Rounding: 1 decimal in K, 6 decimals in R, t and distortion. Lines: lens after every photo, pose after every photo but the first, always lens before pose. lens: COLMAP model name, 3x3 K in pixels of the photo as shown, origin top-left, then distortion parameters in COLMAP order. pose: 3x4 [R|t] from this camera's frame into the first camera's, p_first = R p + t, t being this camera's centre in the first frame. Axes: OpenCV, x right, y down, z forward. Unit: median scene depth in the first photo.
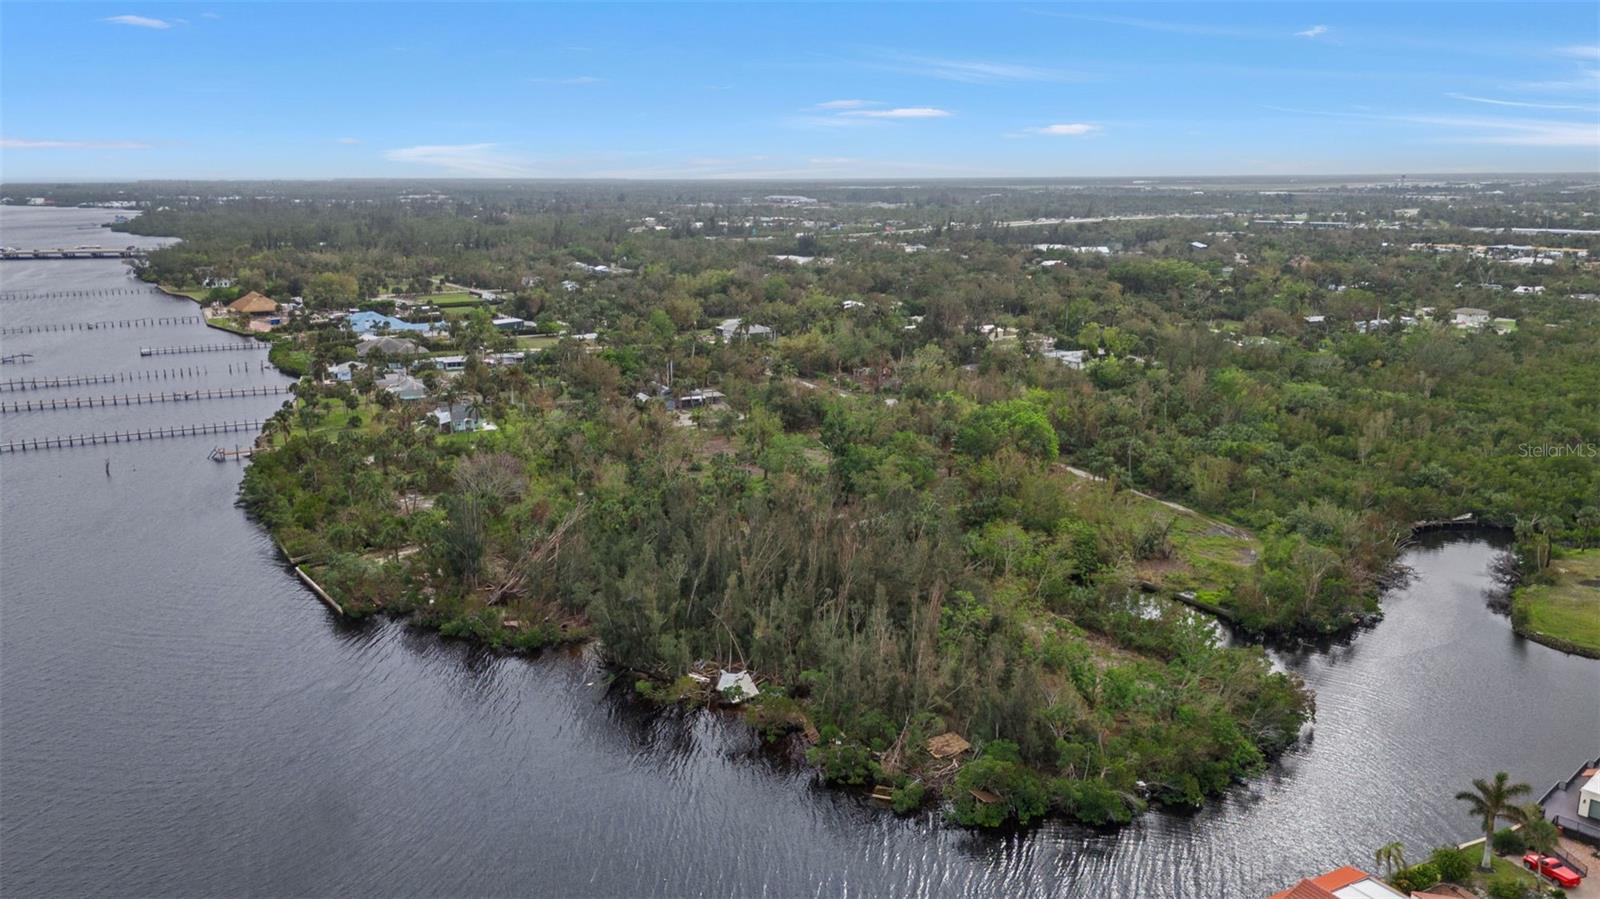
lens RADIAL K [[1173.4, 0, 800.0], [0, 1173.4, 449.5], [0, 0, 1]] dist [0.075151, -0.070577]
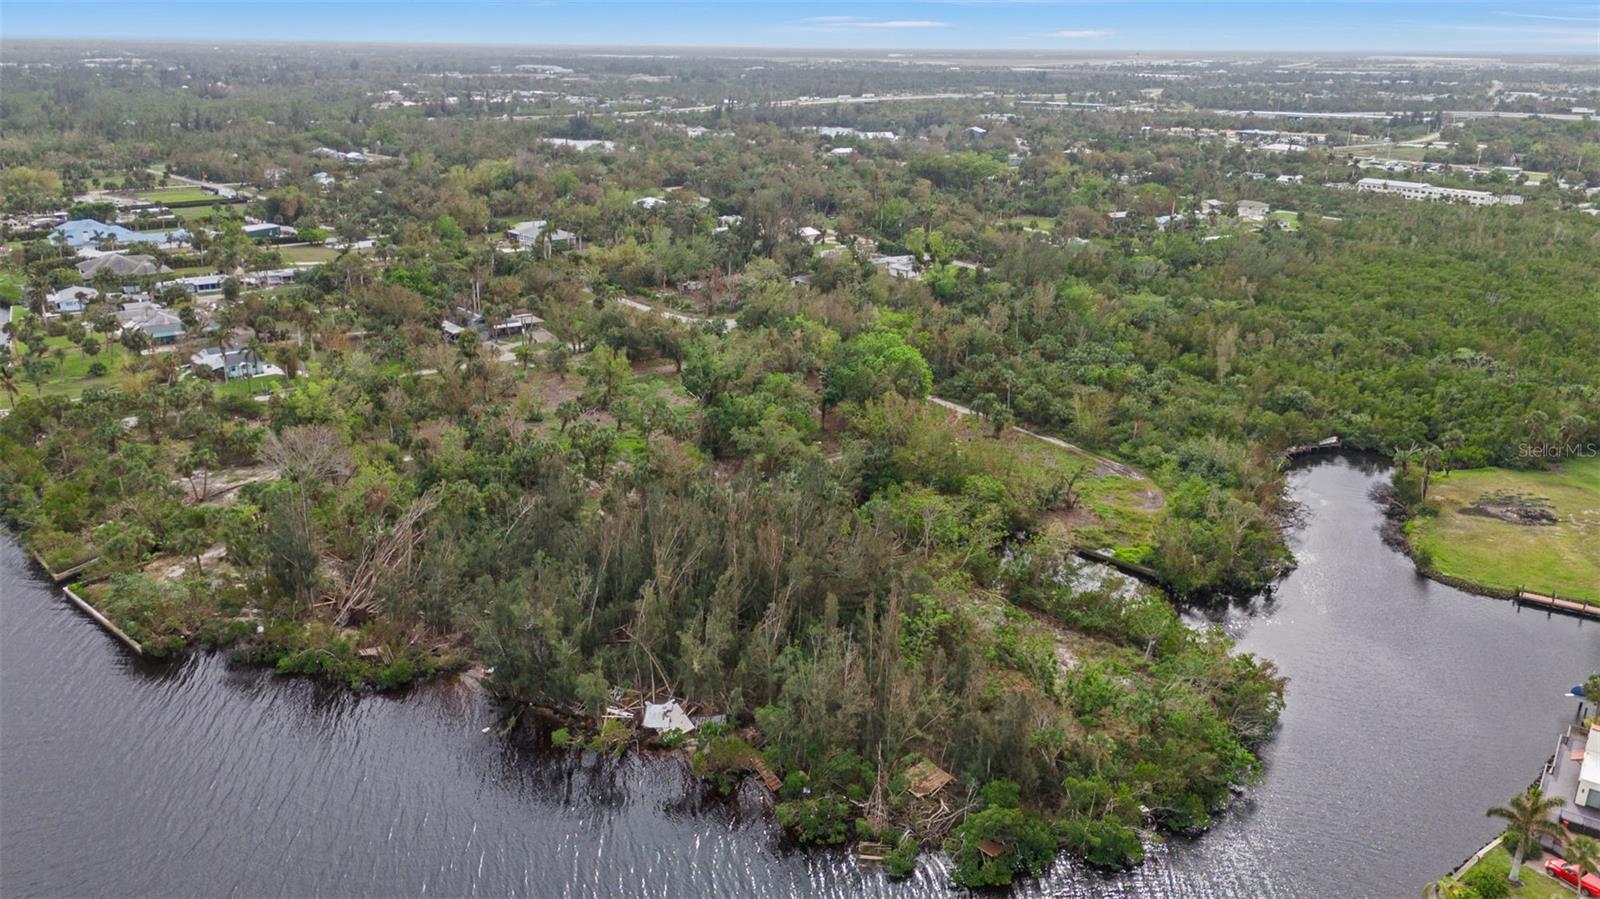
lens RADIAL K [[1173.4, 0, 800.0], [0, 1173.4, 449.5], [0, 0, 1]] dist [0.075151, -0.070577]
pose [[0.979952, -0.052170, 0.192282, -0.056397], [0.032159, 0.993872, 0.105759, -0.041749], [-0.196621, -0.097455, 0.975624, 0.077896]]
